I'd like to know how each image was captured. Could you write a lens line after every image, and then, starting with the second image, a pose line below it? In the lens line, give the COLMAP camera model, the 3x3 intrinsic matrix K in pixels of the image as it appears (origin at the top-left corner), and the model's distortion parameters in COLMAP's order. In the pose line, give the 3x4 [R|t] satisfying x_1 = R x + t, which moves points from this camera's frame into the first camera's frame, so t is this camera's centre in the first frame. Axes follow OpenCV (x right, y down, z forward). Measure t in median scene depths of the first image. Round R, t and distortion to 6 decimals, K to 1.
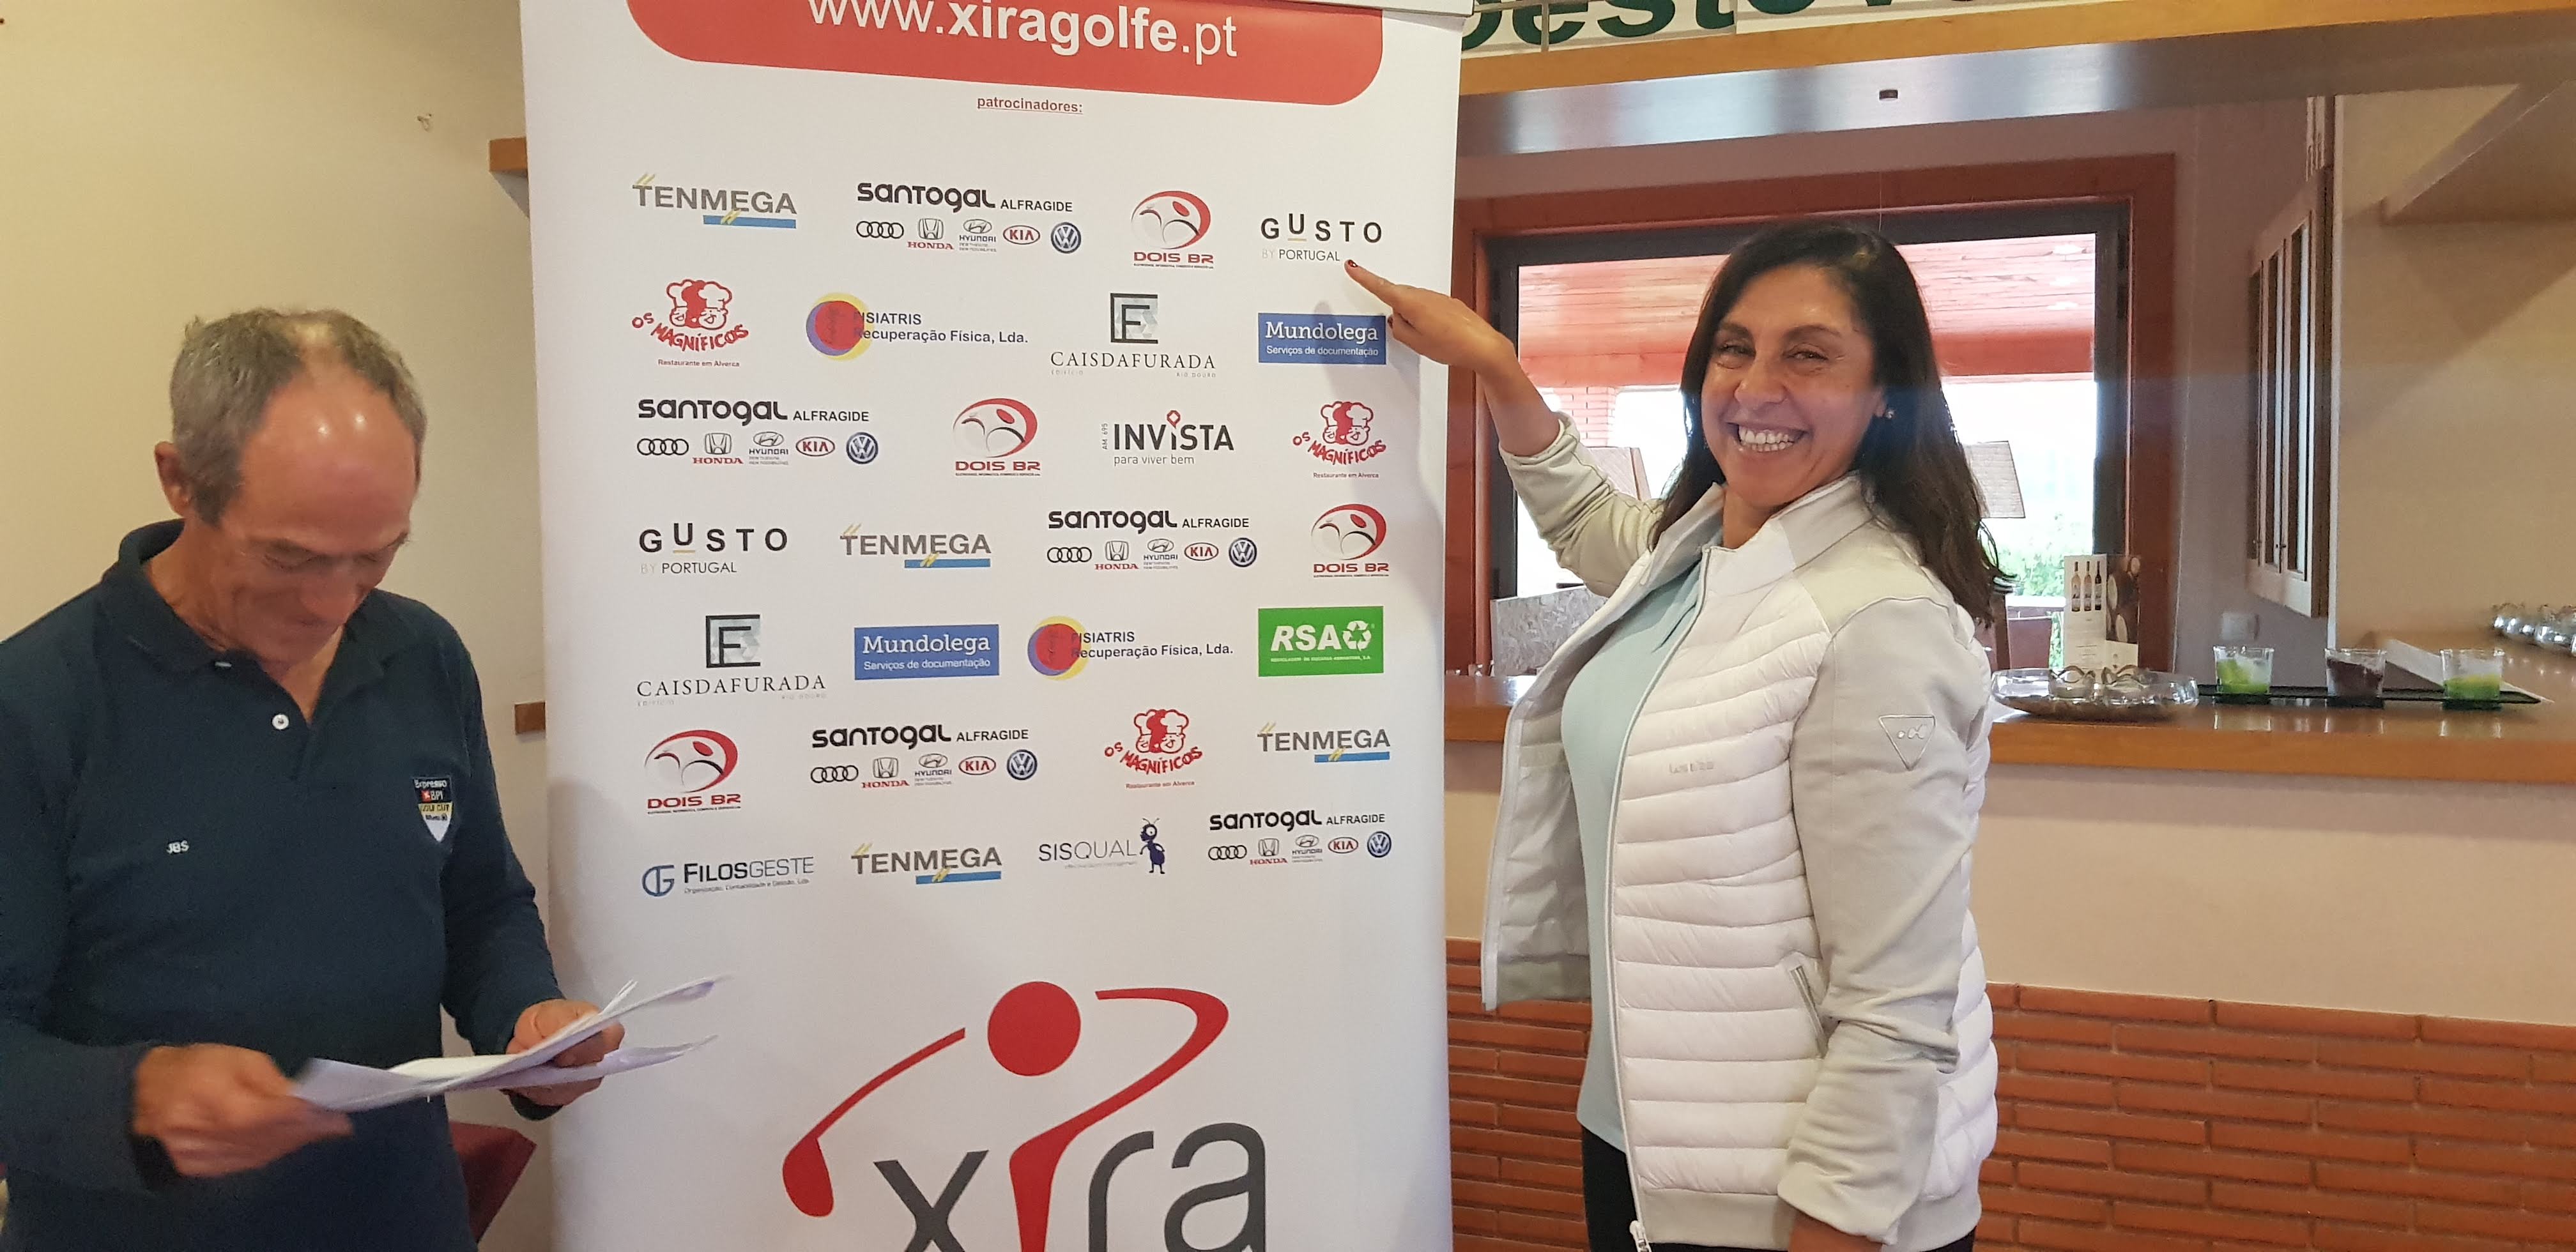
lens RADIAL K [[2021.9, 0, 1302.5], [0, 2021.9, 623.7], [0, 0, 1]] dist [0.048167, -0.077697]
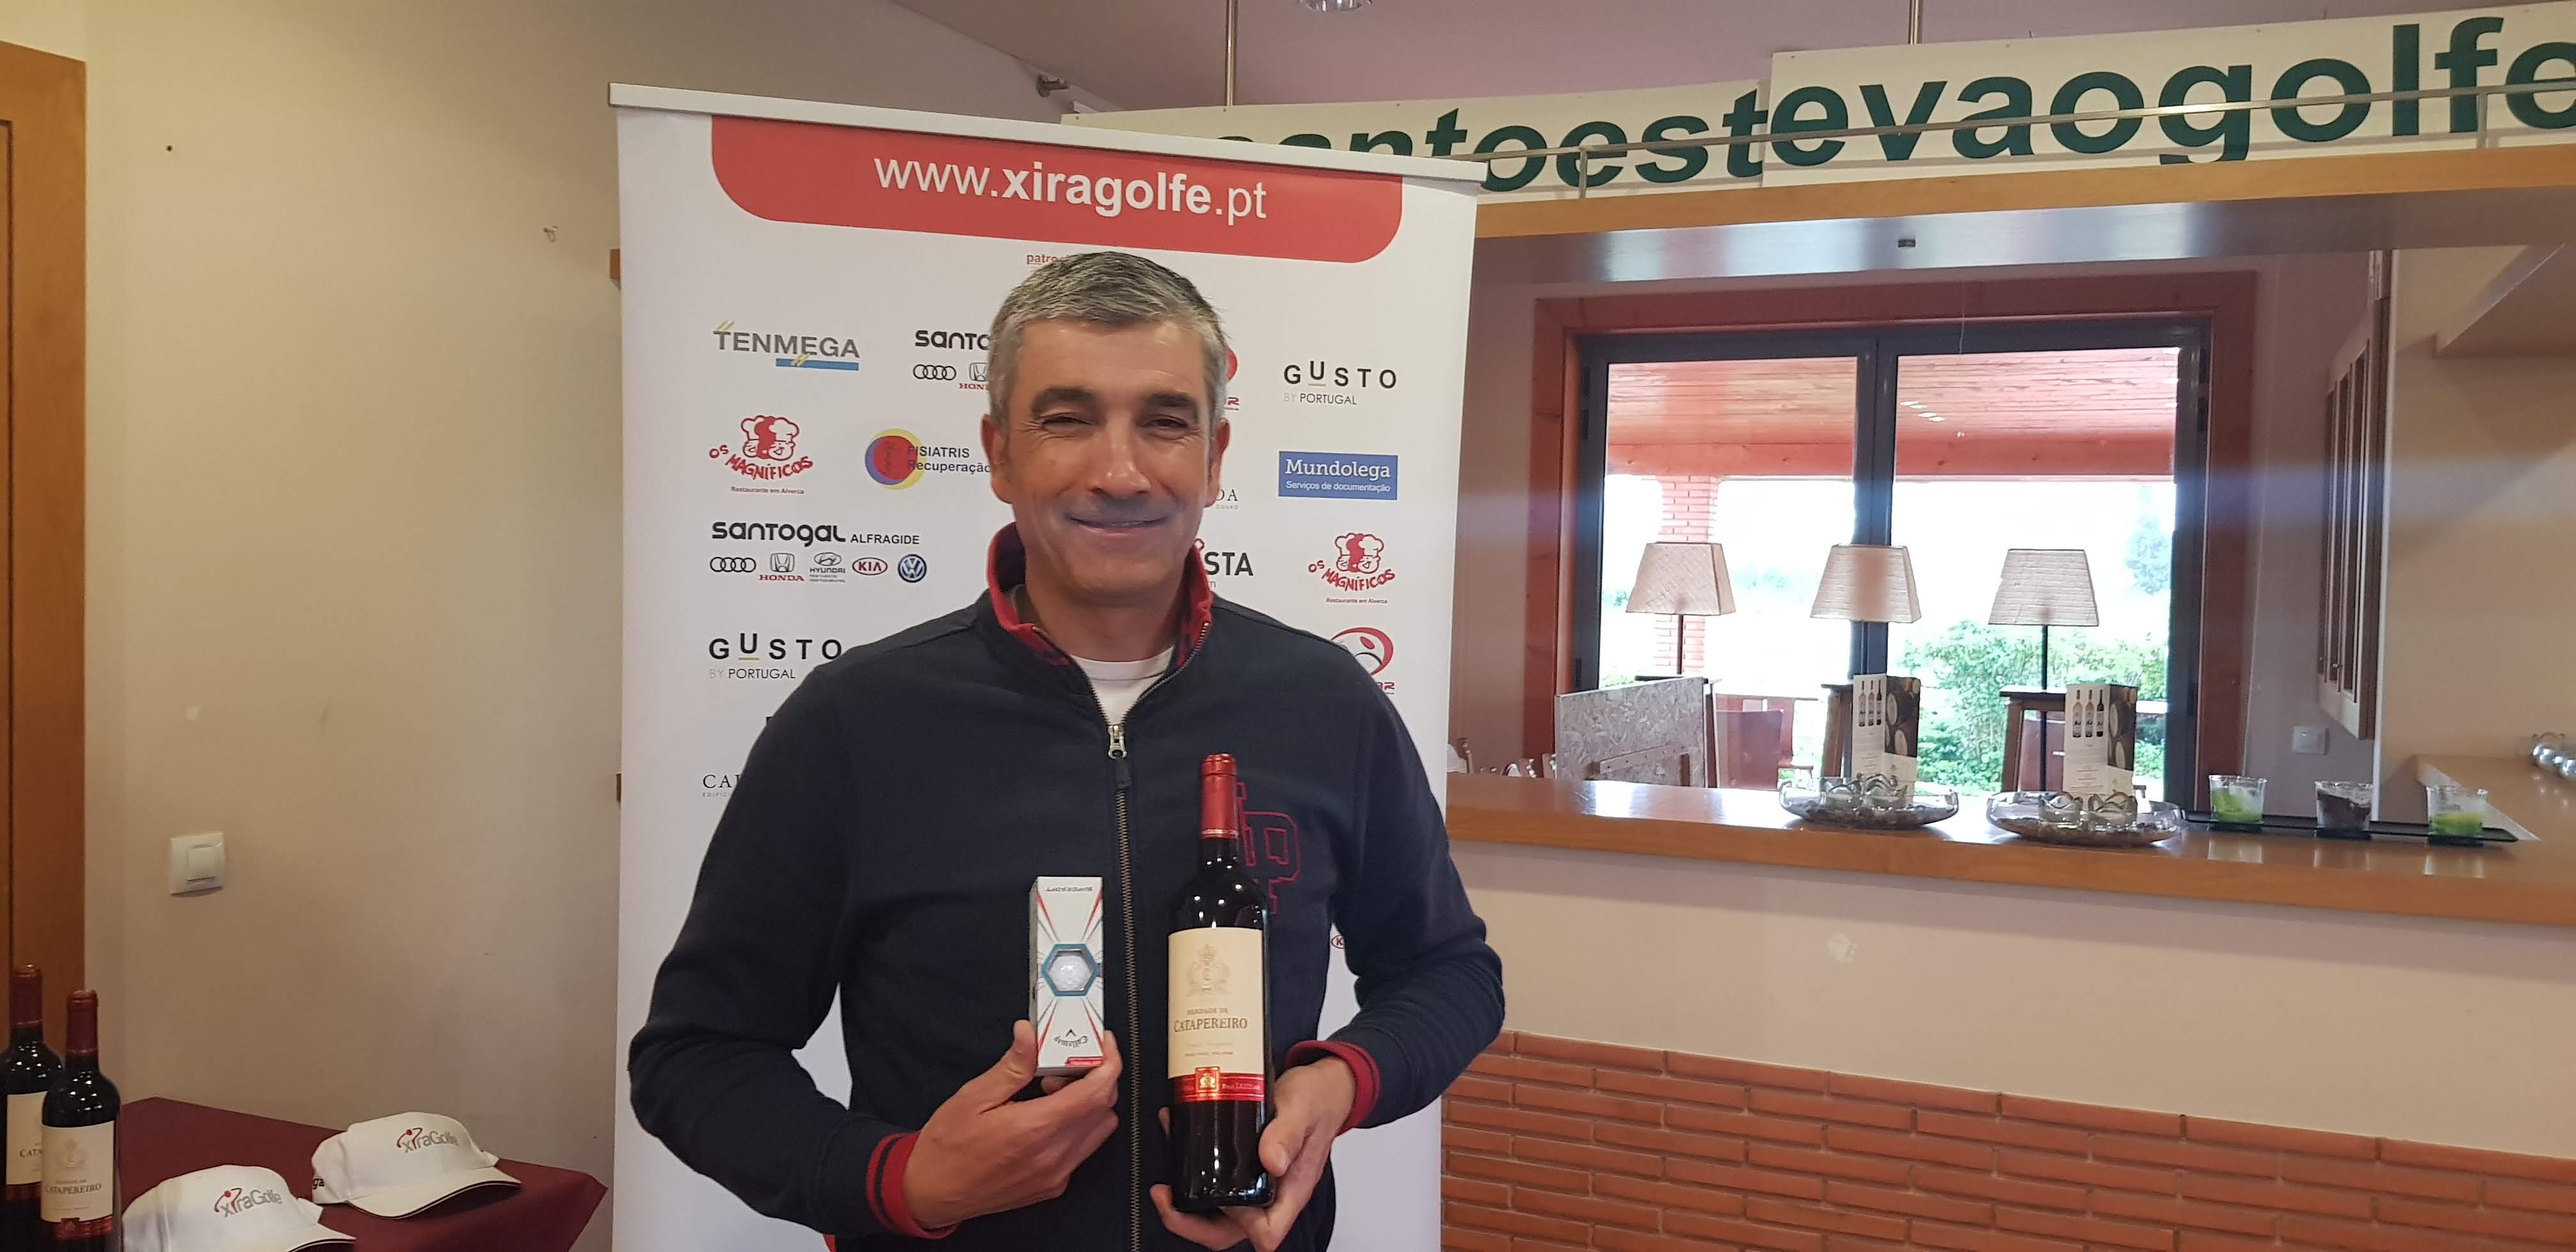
lens RADIAL K [[2021.9, 0, 1329.3], [0, 2021.9, 667.0], [0, 0, 1]] dist [0.048167, -0.077697]
pose [[0.998555, 0.029738, -0.044770, 0.058838], [-0.030295, 0.999471, -0.011824, -0.025743], [0.044395, 0.013163, 0.998927, -0.090133]]
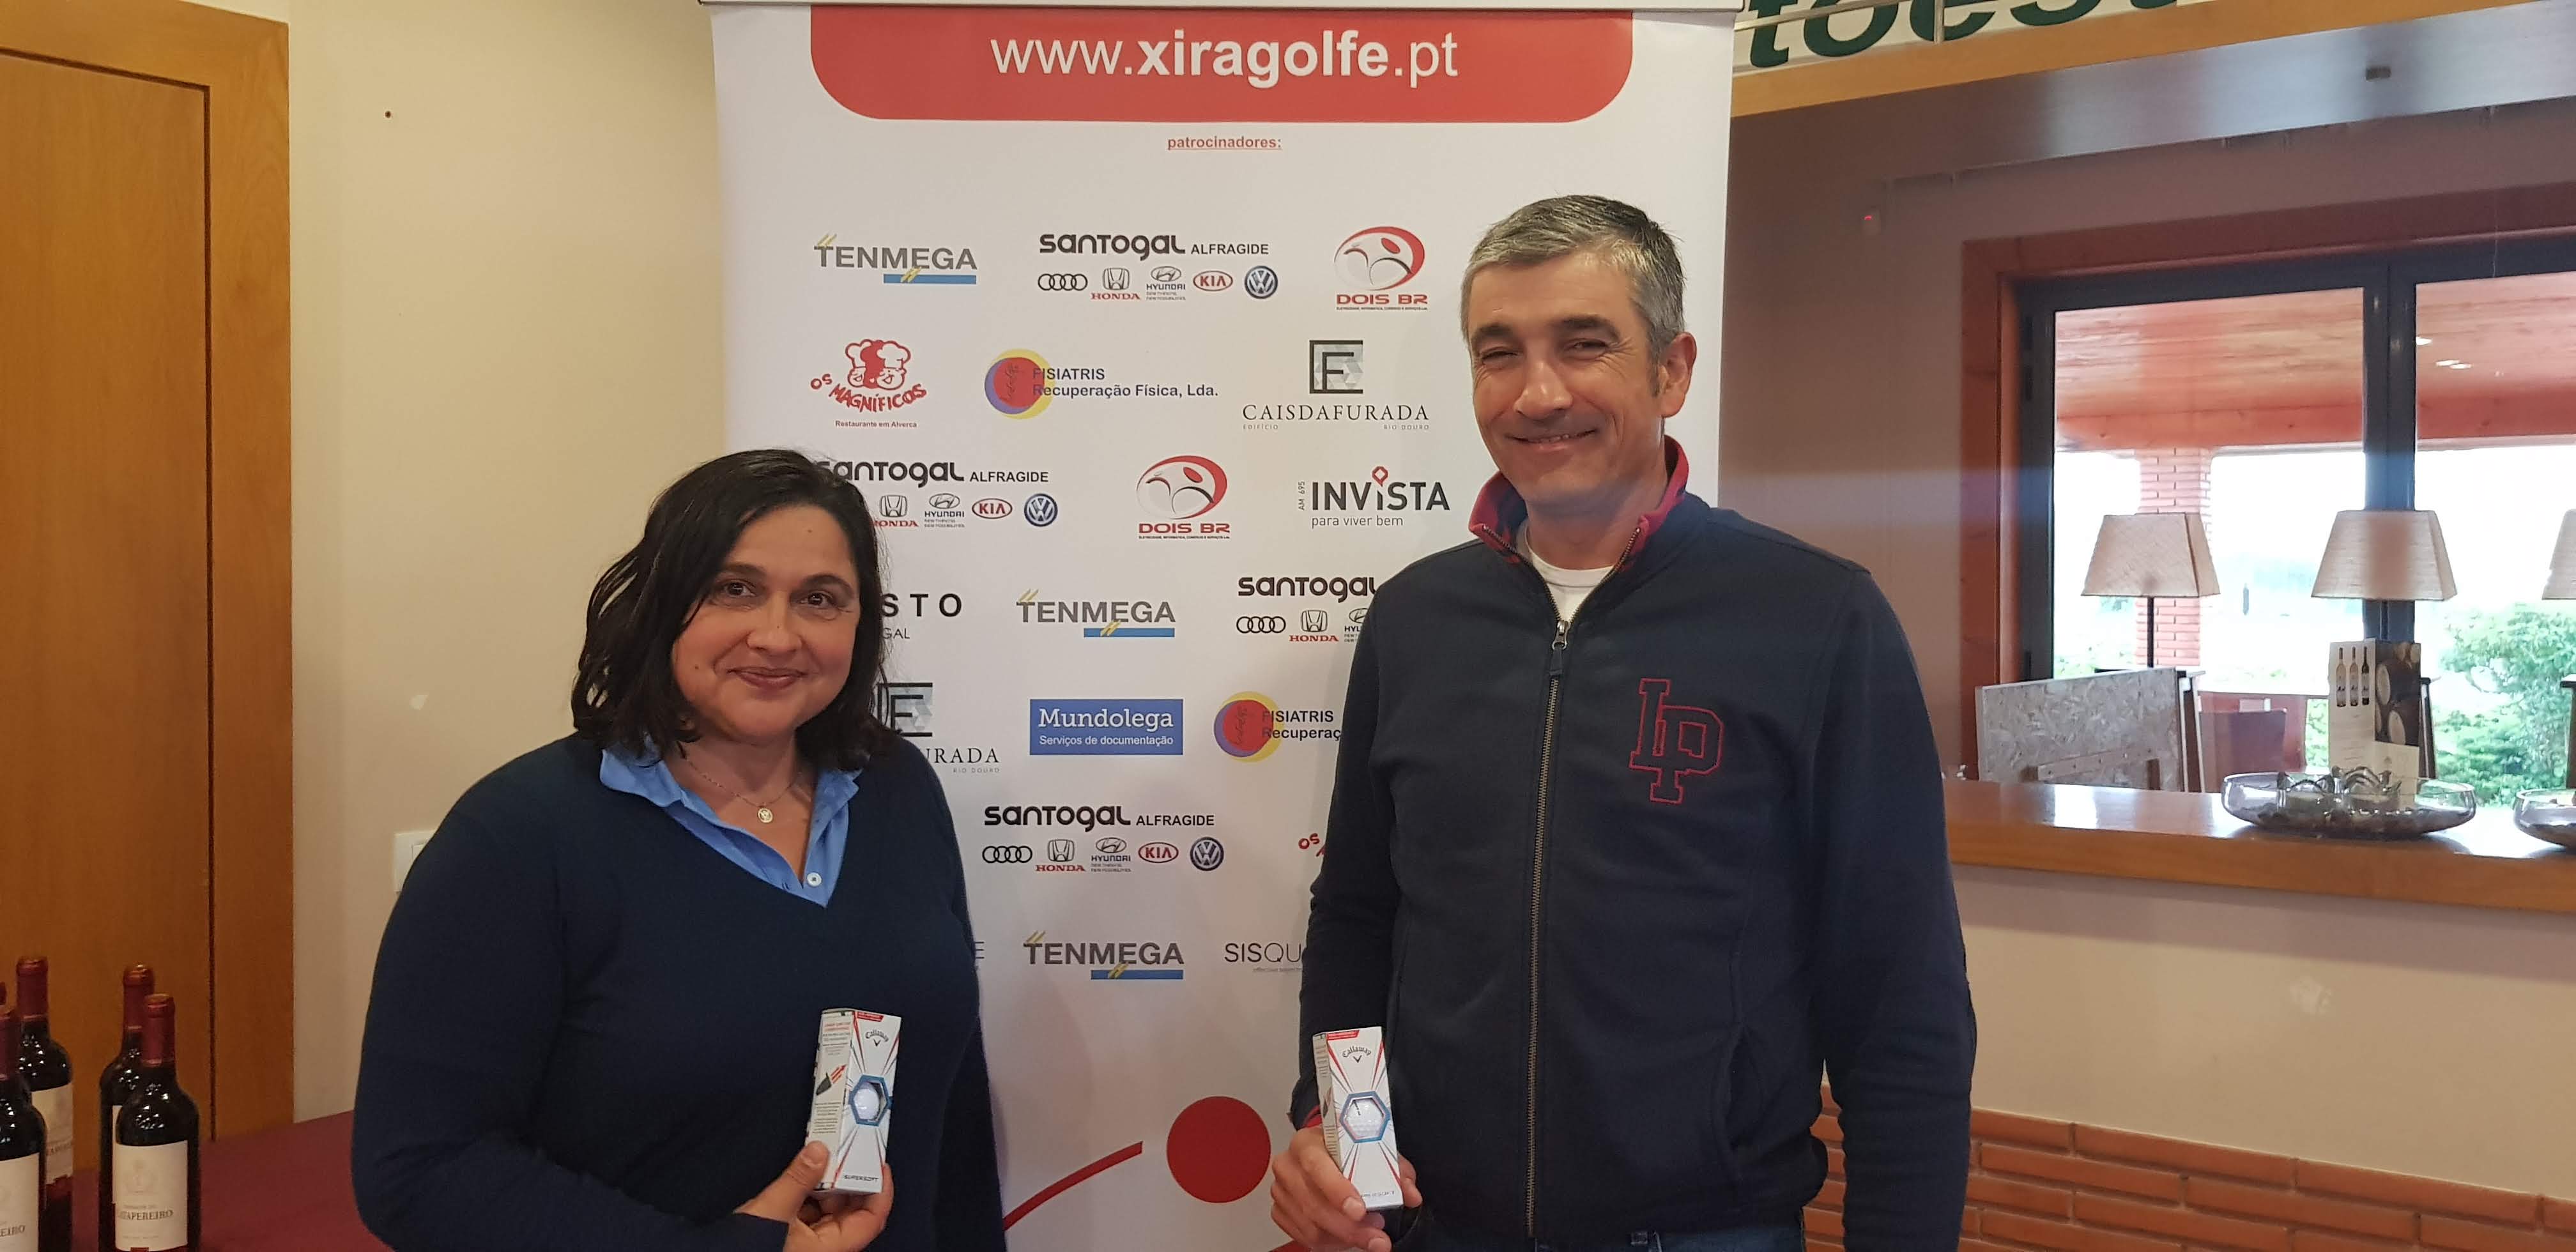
lens RADIAL K [[2021.9, 0, 1213.2], [0, 2021.9, 570.7], [0, 0, 1]] dist [0.048167, -0.077697]
pose [[0.947842, 0.001921, -0.318736, 0.154910], [-0.022548, 0.997881, -0.061039, -0.002305], [0.317943, 0.065042, 0.945876, 0.127491]]
